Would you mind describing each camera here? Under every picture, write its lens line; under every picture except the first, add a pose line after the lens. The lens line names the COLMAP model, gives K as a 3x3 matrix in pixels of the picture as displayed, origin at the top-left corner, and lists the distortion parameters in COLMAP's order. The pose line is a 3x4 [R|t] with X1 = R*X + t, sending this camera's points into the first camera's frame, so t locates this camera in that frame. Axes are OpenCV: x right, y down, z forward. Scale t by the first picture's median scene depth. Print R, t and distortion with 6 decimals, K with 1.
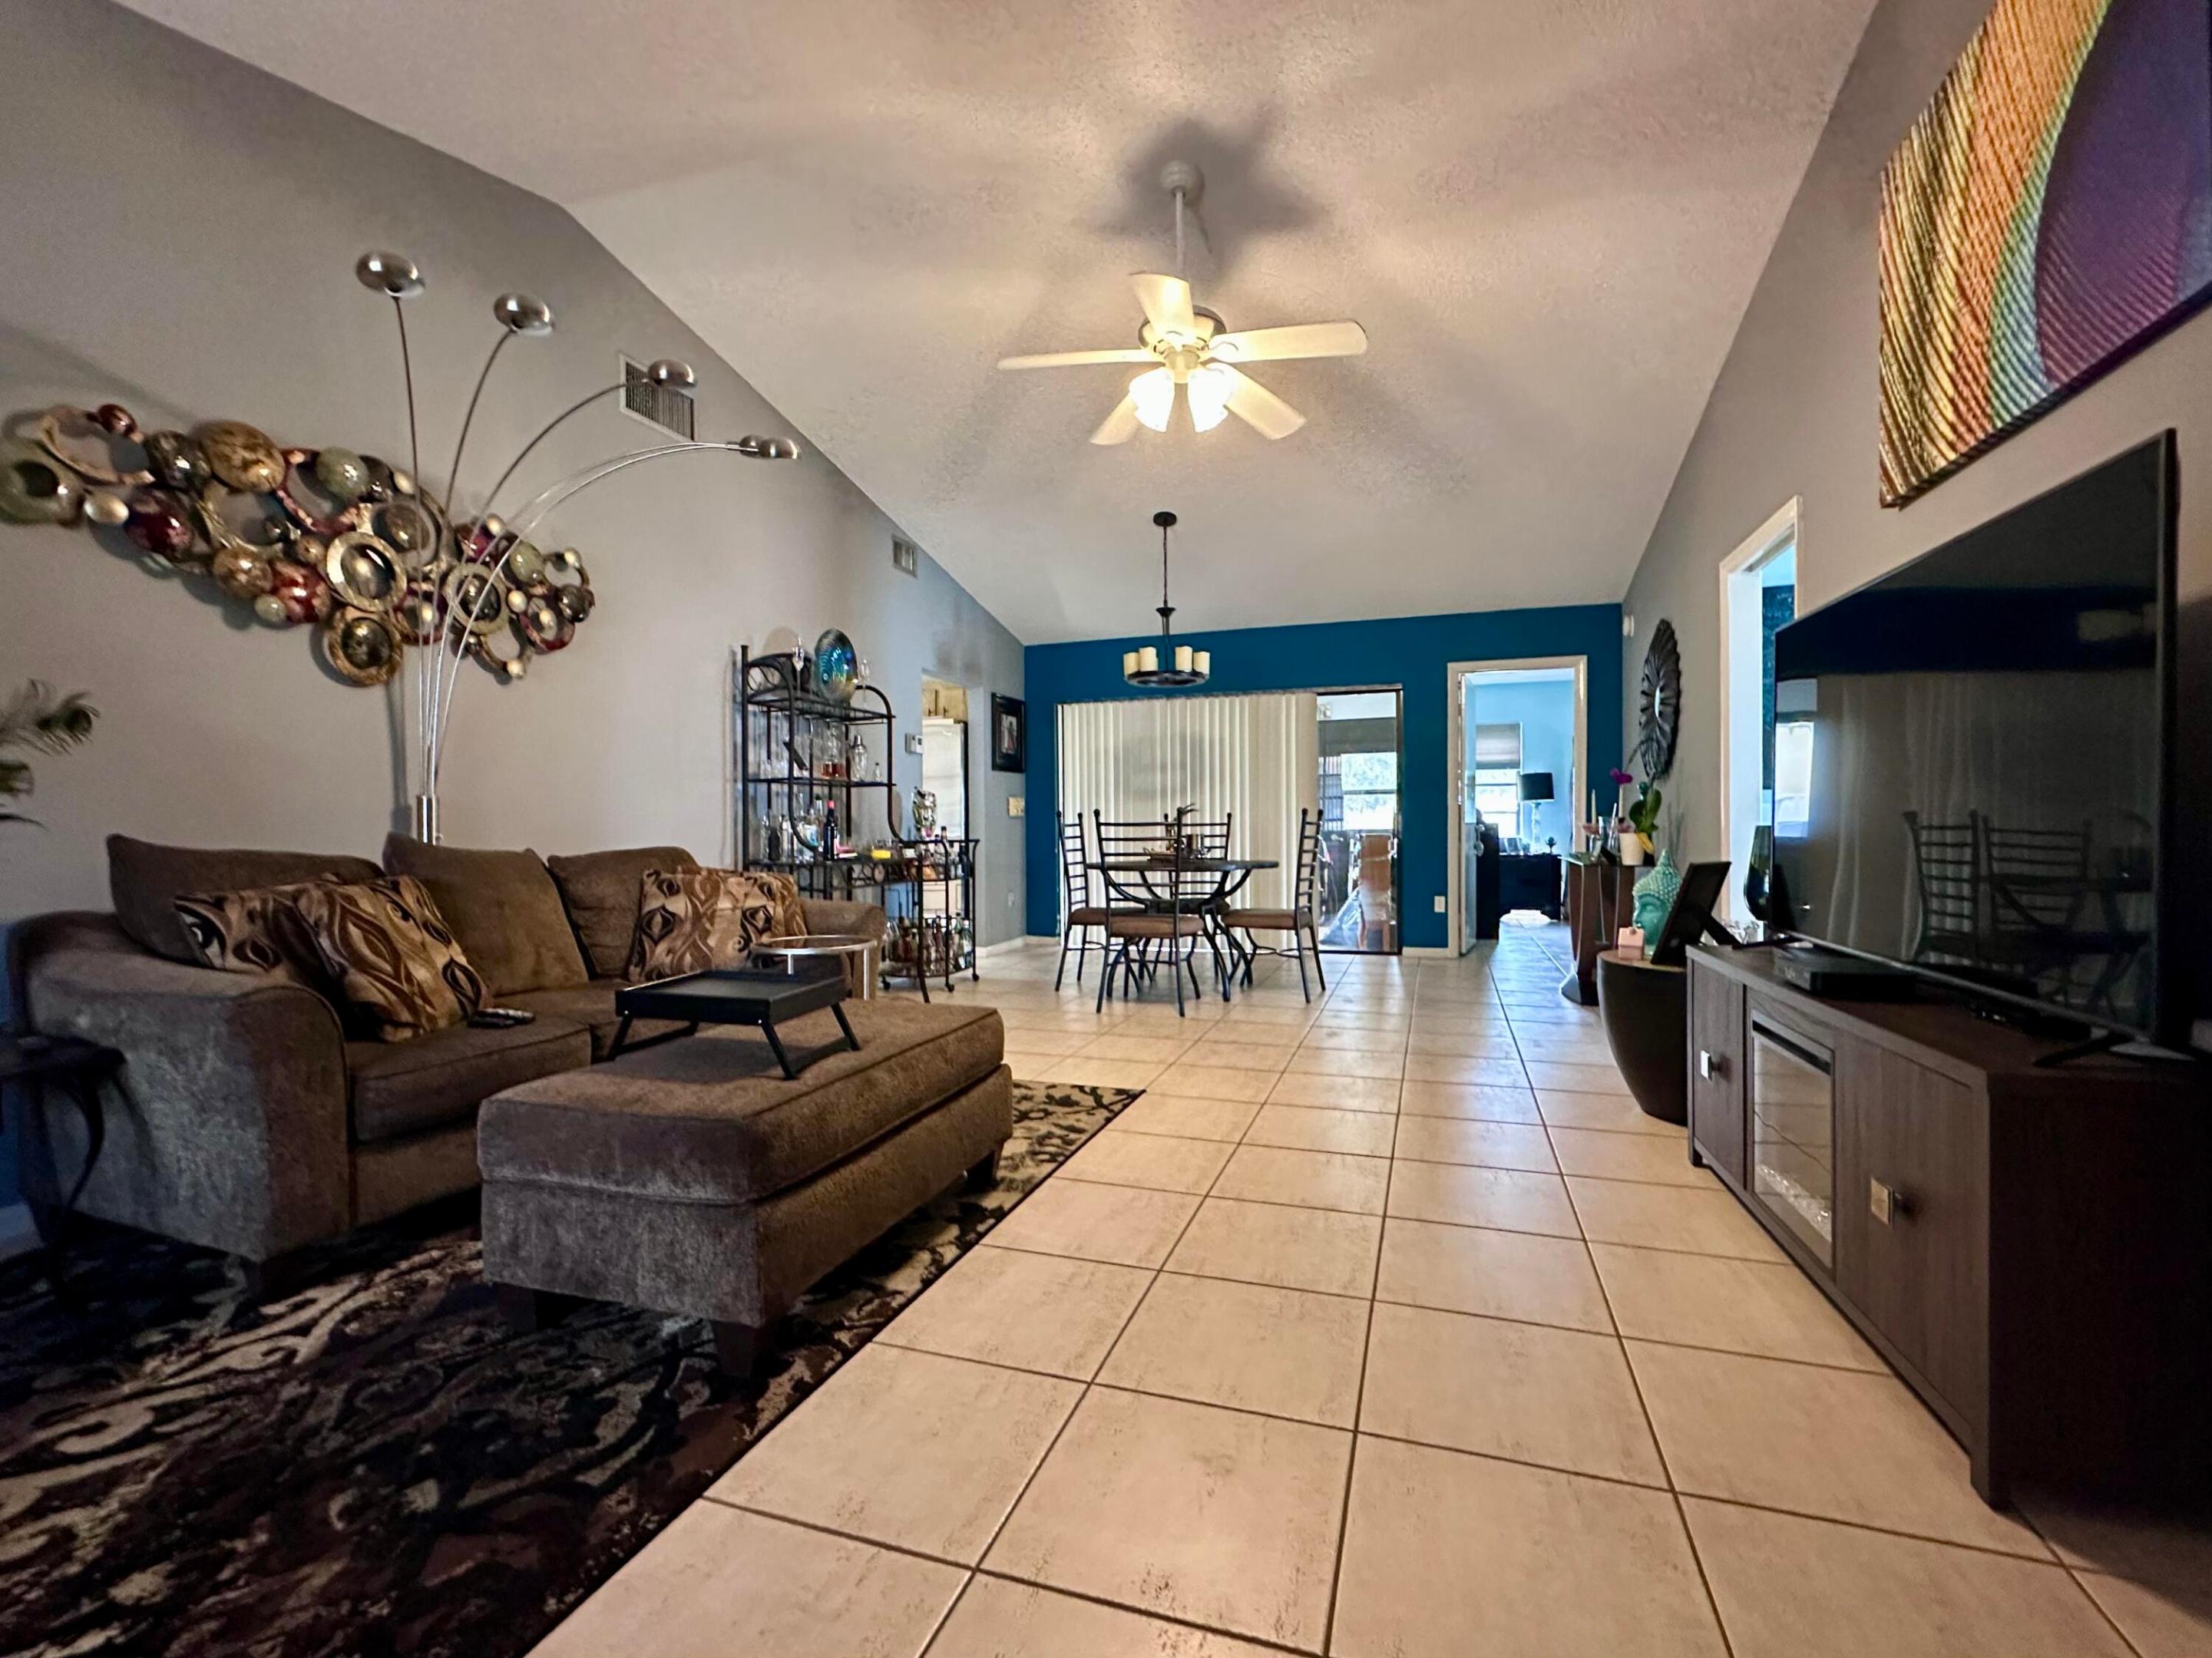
lens RADIAL K [[964.8, 0, 1106.0], [0, 964.8, 829.0], [0, 0, 1]] dist [0.000973, 0.000000]
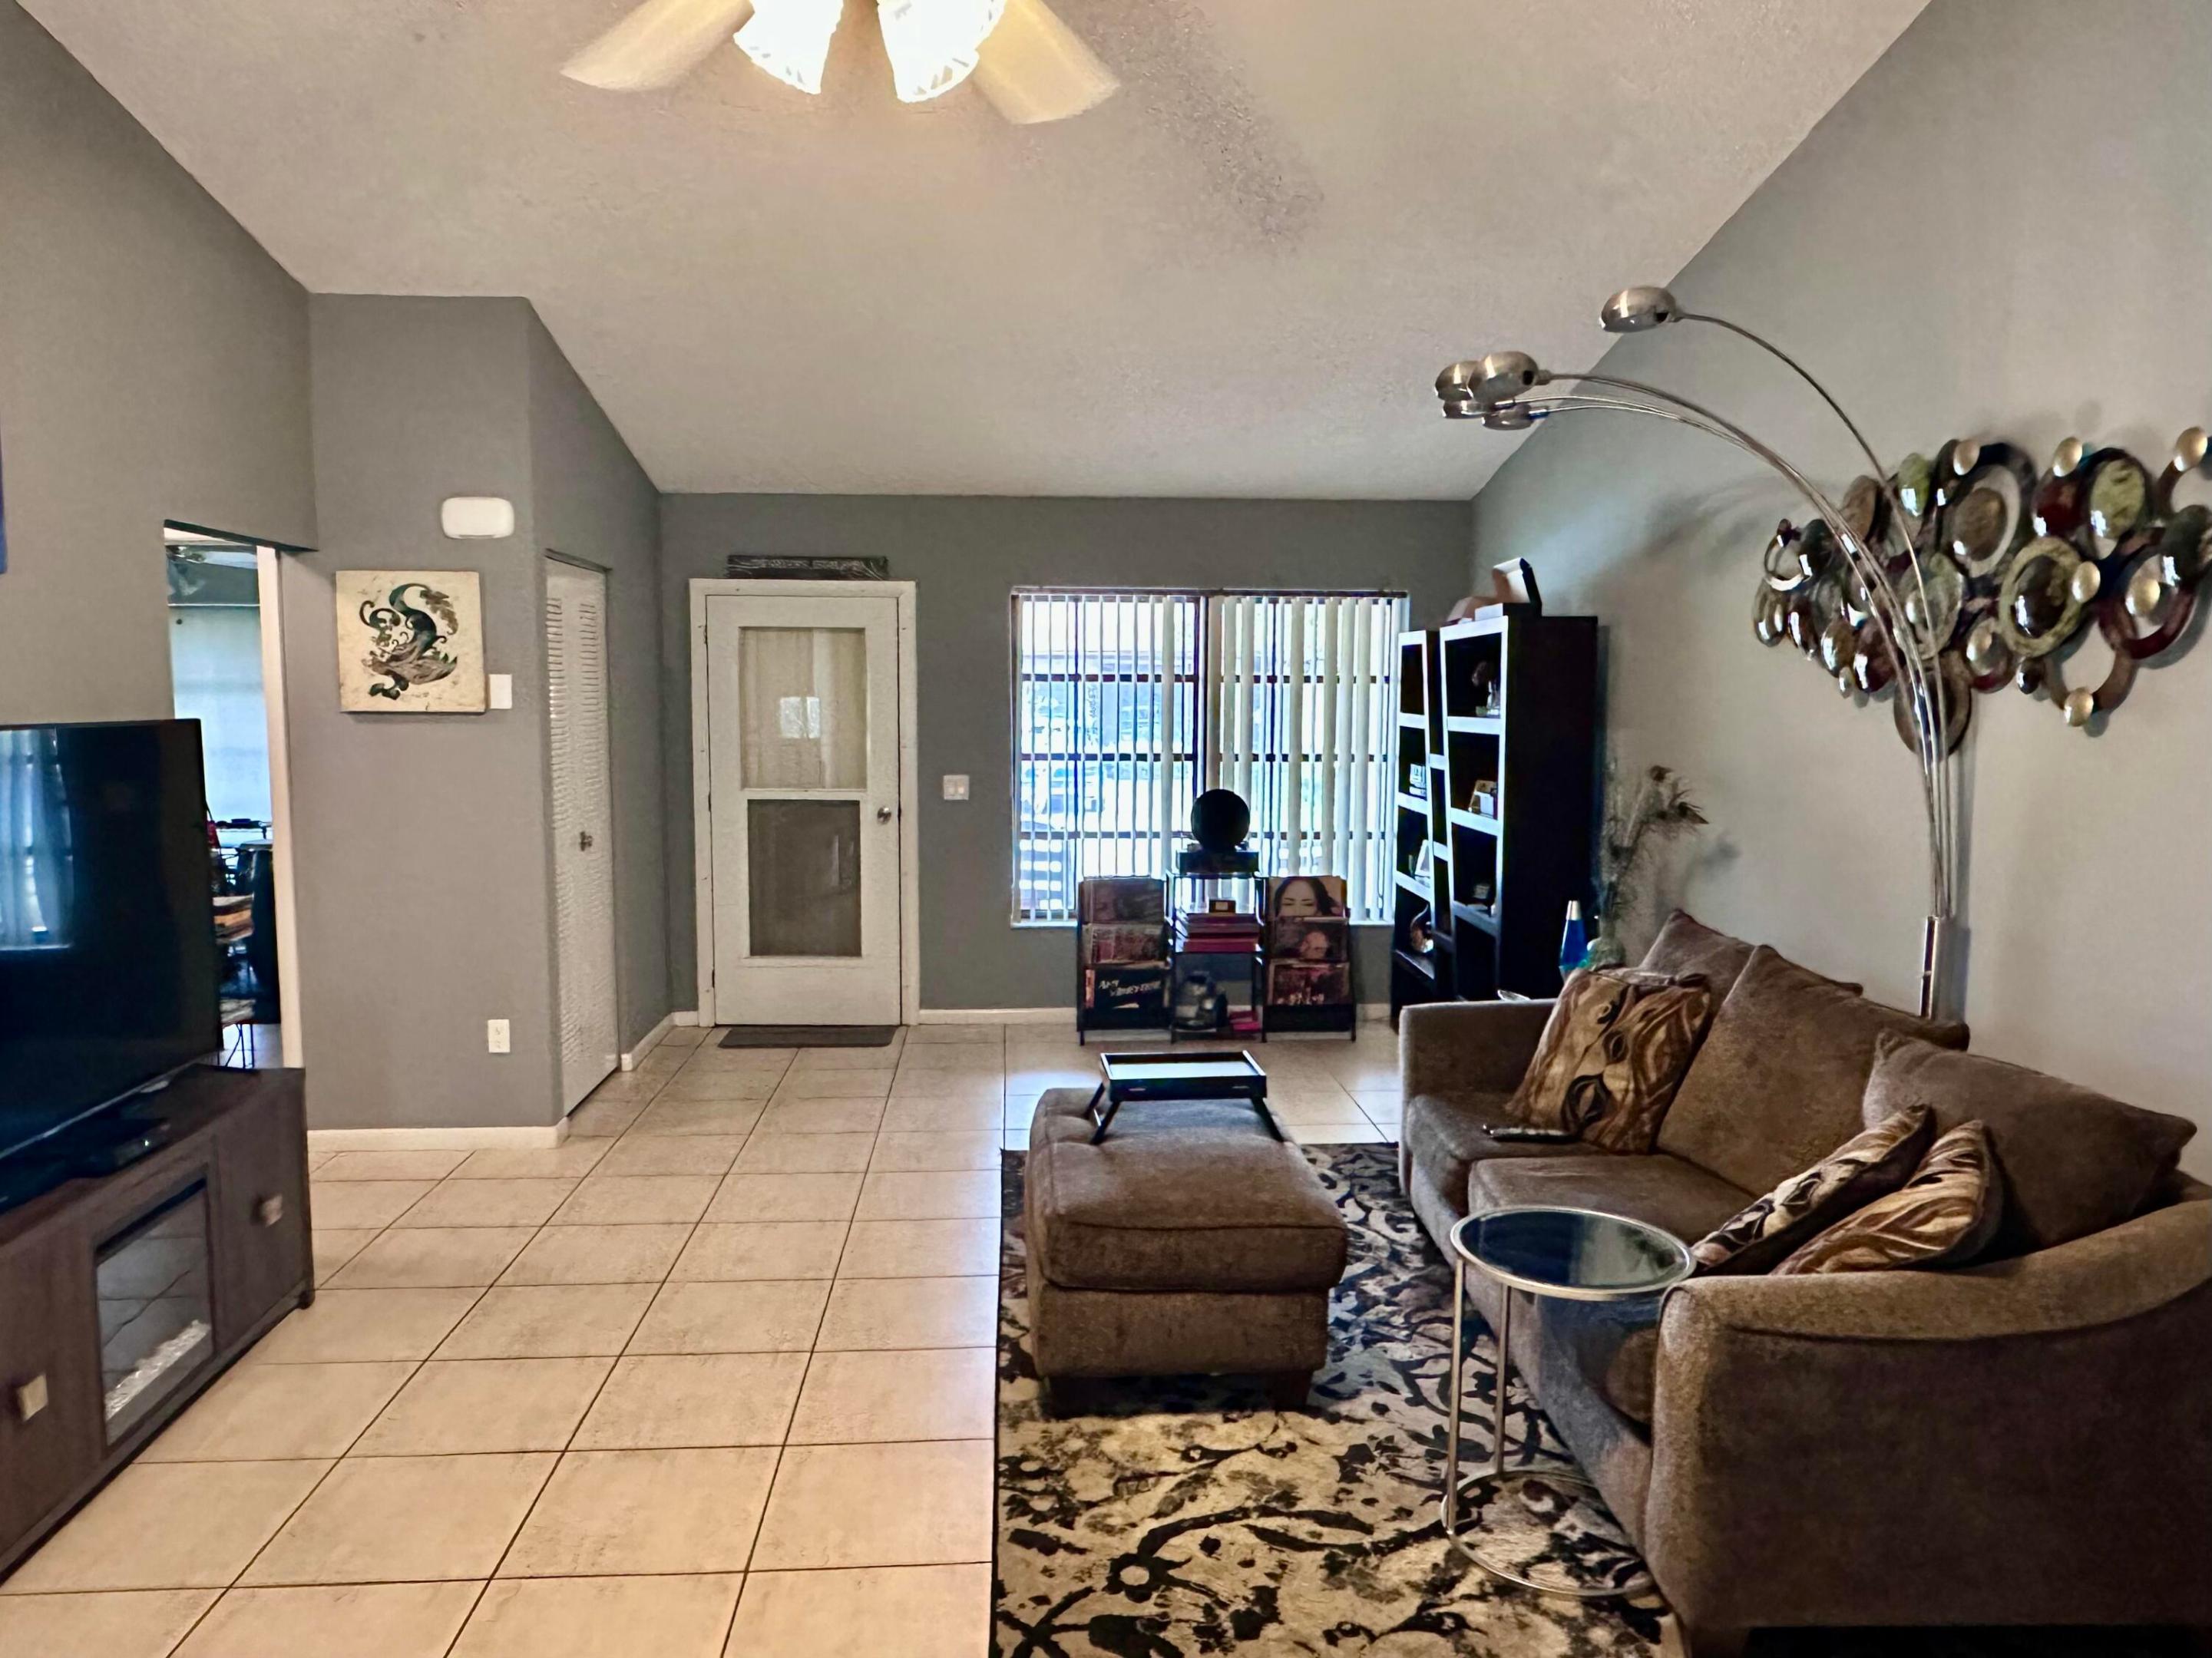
lens RADIAL K [[1584.8, 0, 1106.0], [0, 1584.8, 829.0], [0, 0, 1]] dist [0.001786, 0.000244]
pose [[-0.927722, 0.039417, -0.371186, 0.294823], [-0.000145, 0.994371, 0.105956, -0.243508], [0.373273, 0.098351, -0.922494, 2.052102]]
